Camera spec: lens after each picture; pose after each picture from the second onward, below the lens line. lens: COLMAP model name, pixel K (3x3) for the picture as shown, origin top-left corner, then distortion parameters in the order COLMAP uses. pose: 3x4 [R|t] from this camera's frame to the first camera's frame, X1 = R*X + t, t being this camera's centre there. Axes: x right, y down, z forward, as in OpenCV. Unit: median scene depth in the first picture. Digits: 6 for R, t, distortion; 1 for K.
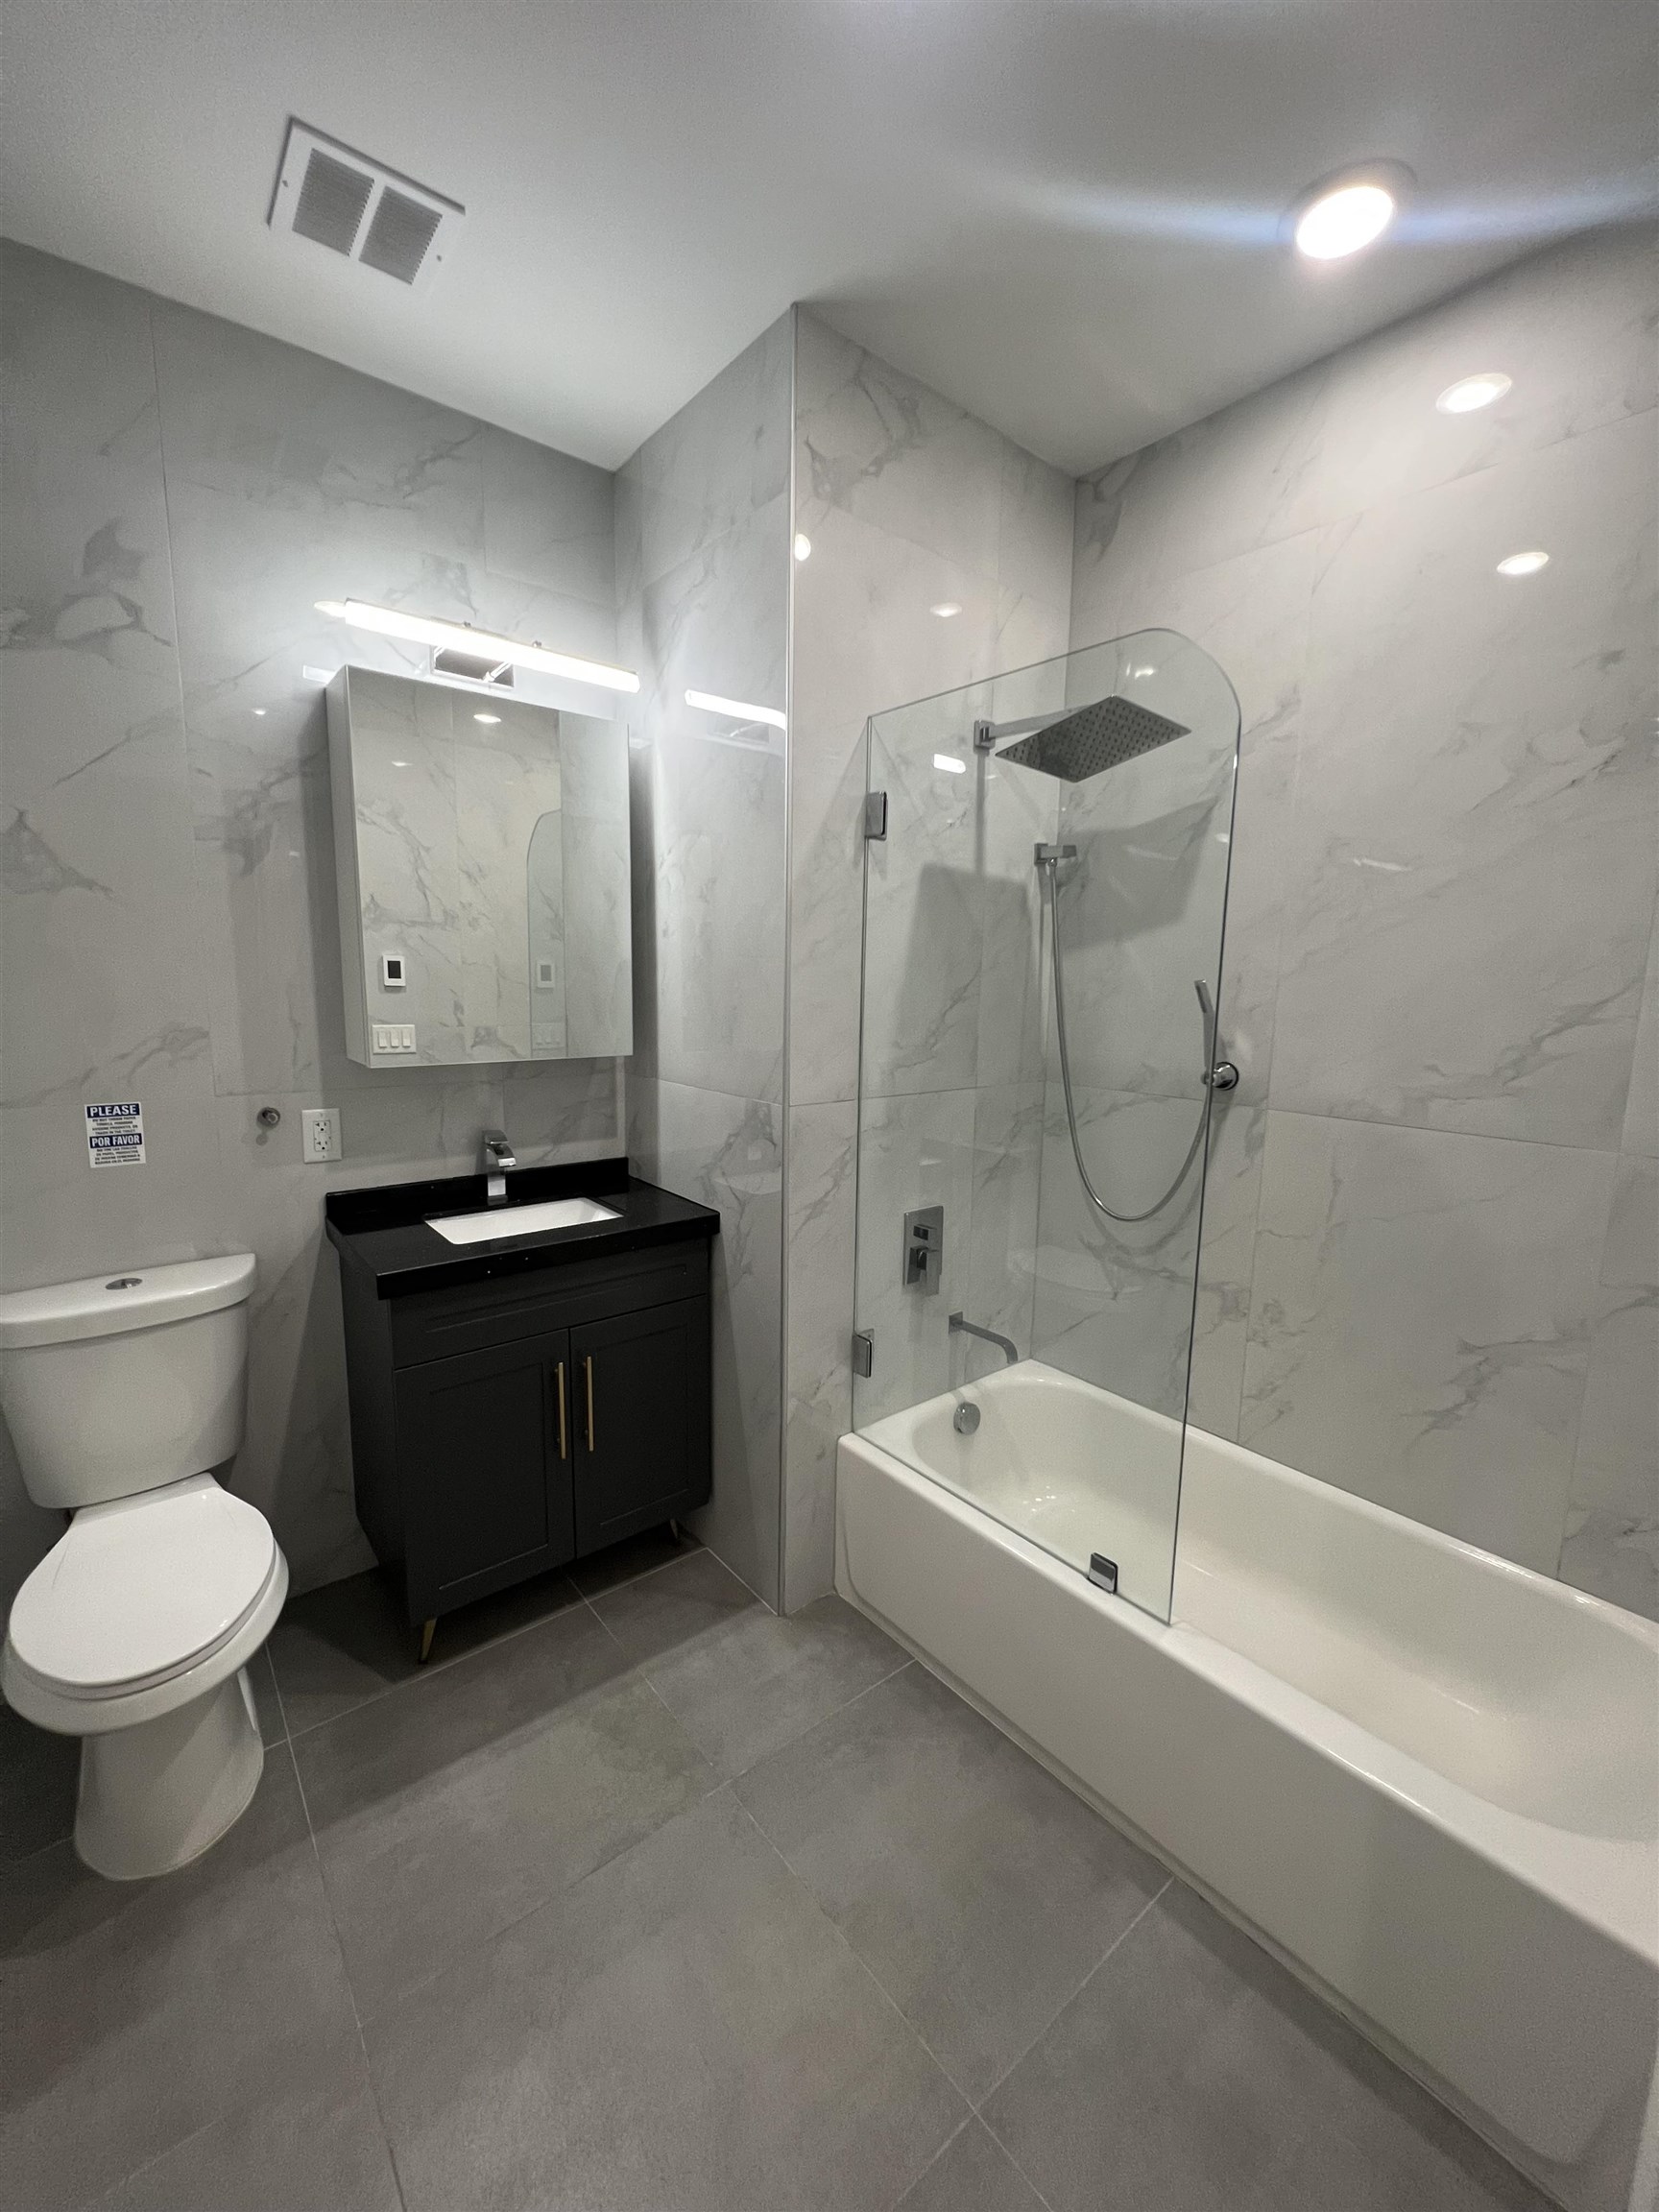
lens RADIAL K [[884.9, 0, 835.3], [0, 884.9, 1102.3], [0, 0, 1]] dist [-0.000544, 0.000654]
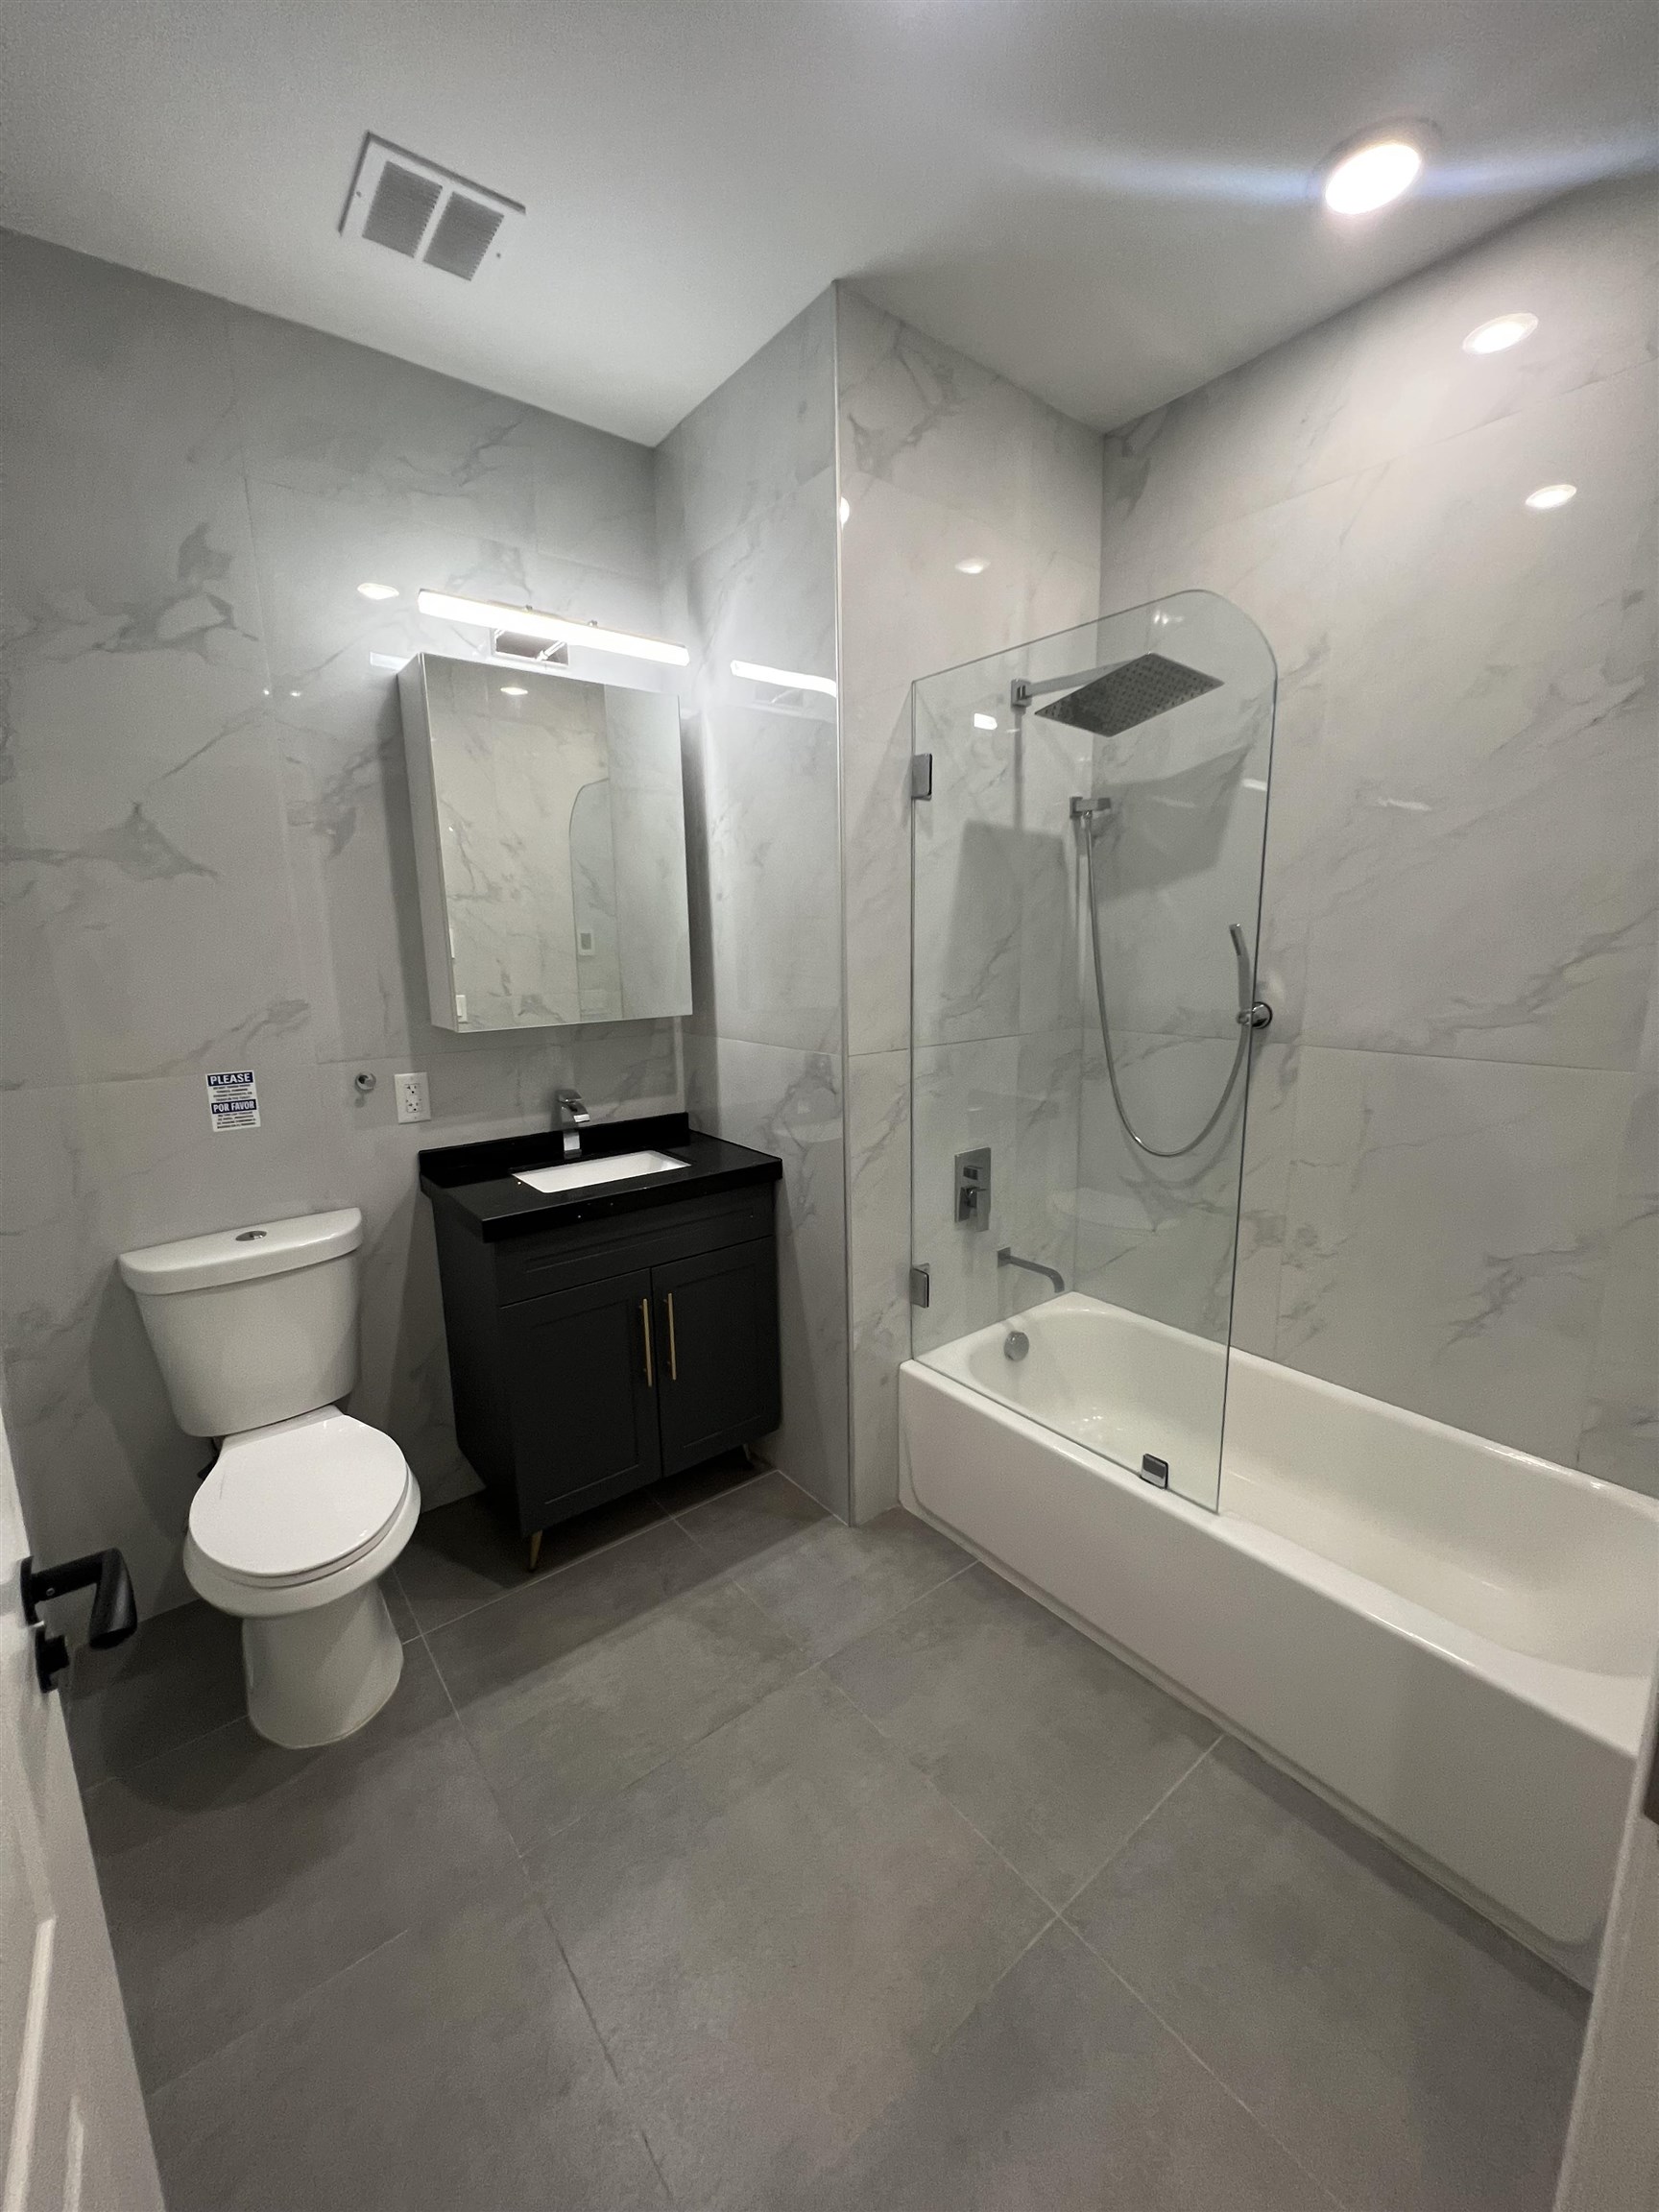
lens RADIAL K [[884.9, 0, 835.1], [0, 884.9, 1102.6], [0, 0, 1]] dist [-0.000544, 0.000654]
pose [[0.999315, -0.030281, -0.021285, -0.044393], [0.031174, 0.998591, 0.042933, 0.013305], [0.019955, -0.043567, 0.998851, -0.065768]]
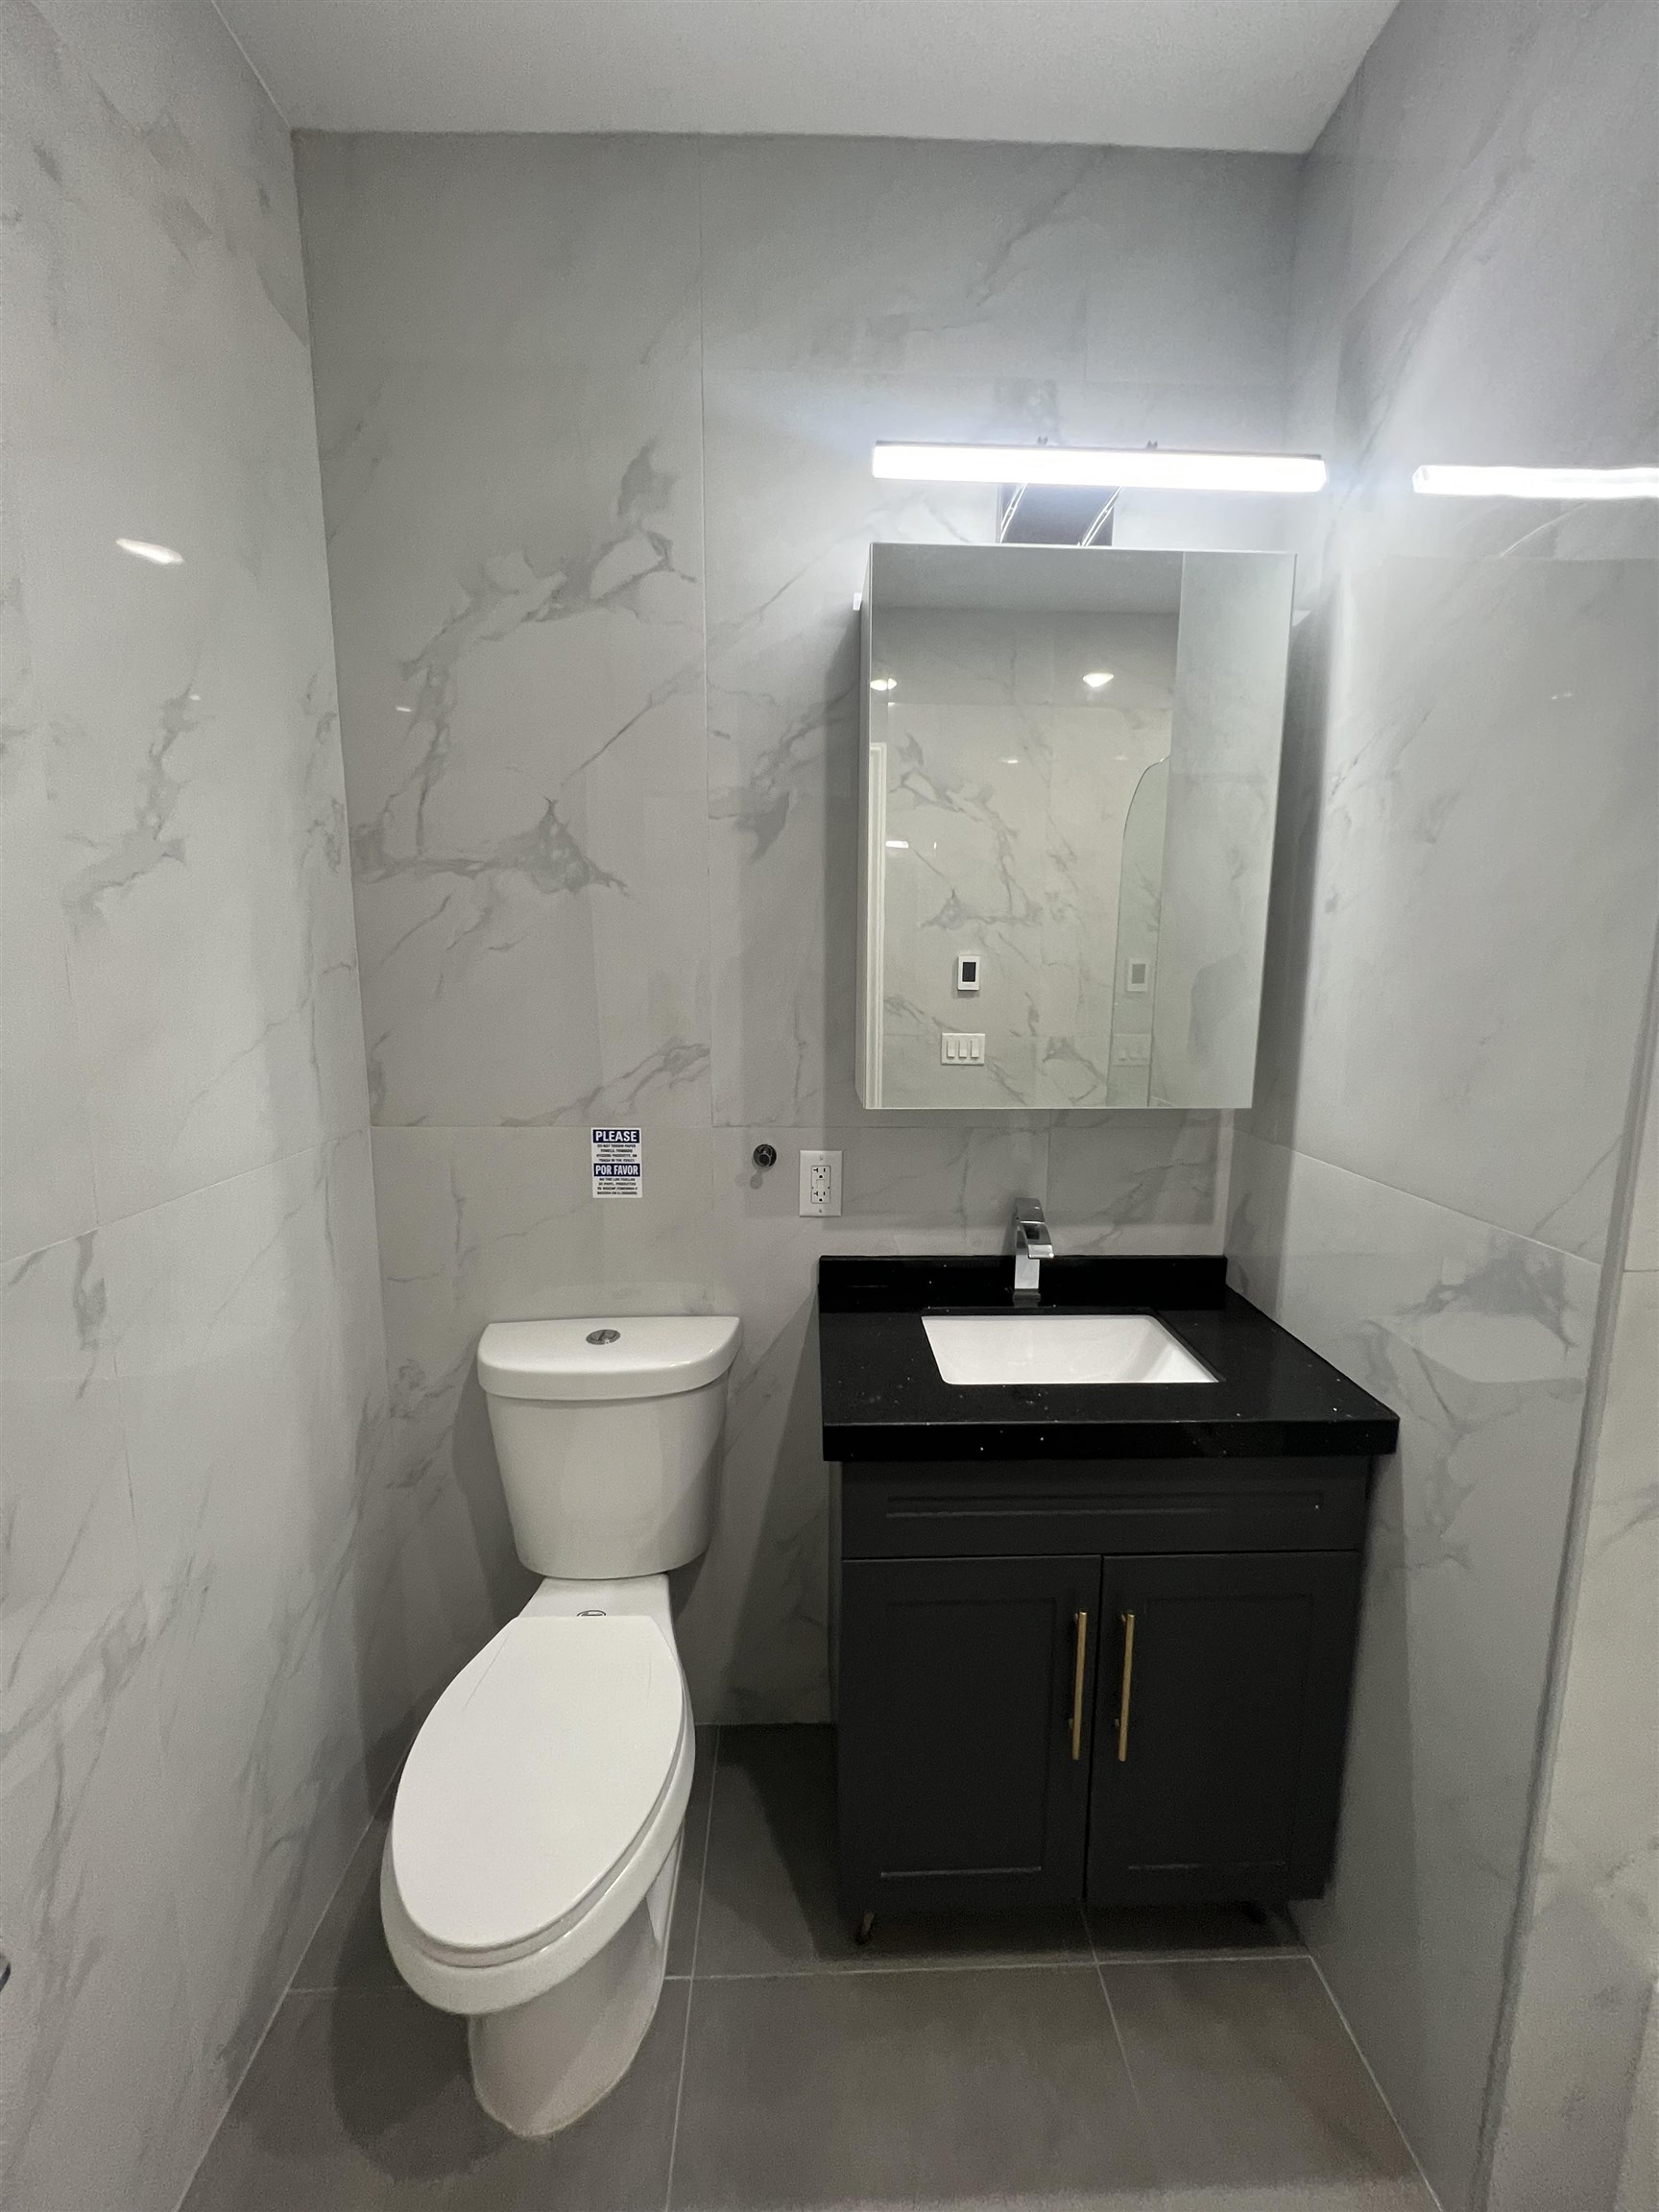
lens RADIAL K [[884.9, 0, 834.9], [0, 884.9, 1101.6], [0, 0, 1]] dist [-0.000544, 0.000654]
pose [[0.794357, 0.079594, -0.602213, -0.100895], [-0.079613, 0.996469, 0.026687, -0.058534], [0.602211, 0.026745, 0.797889, 0.378843]]
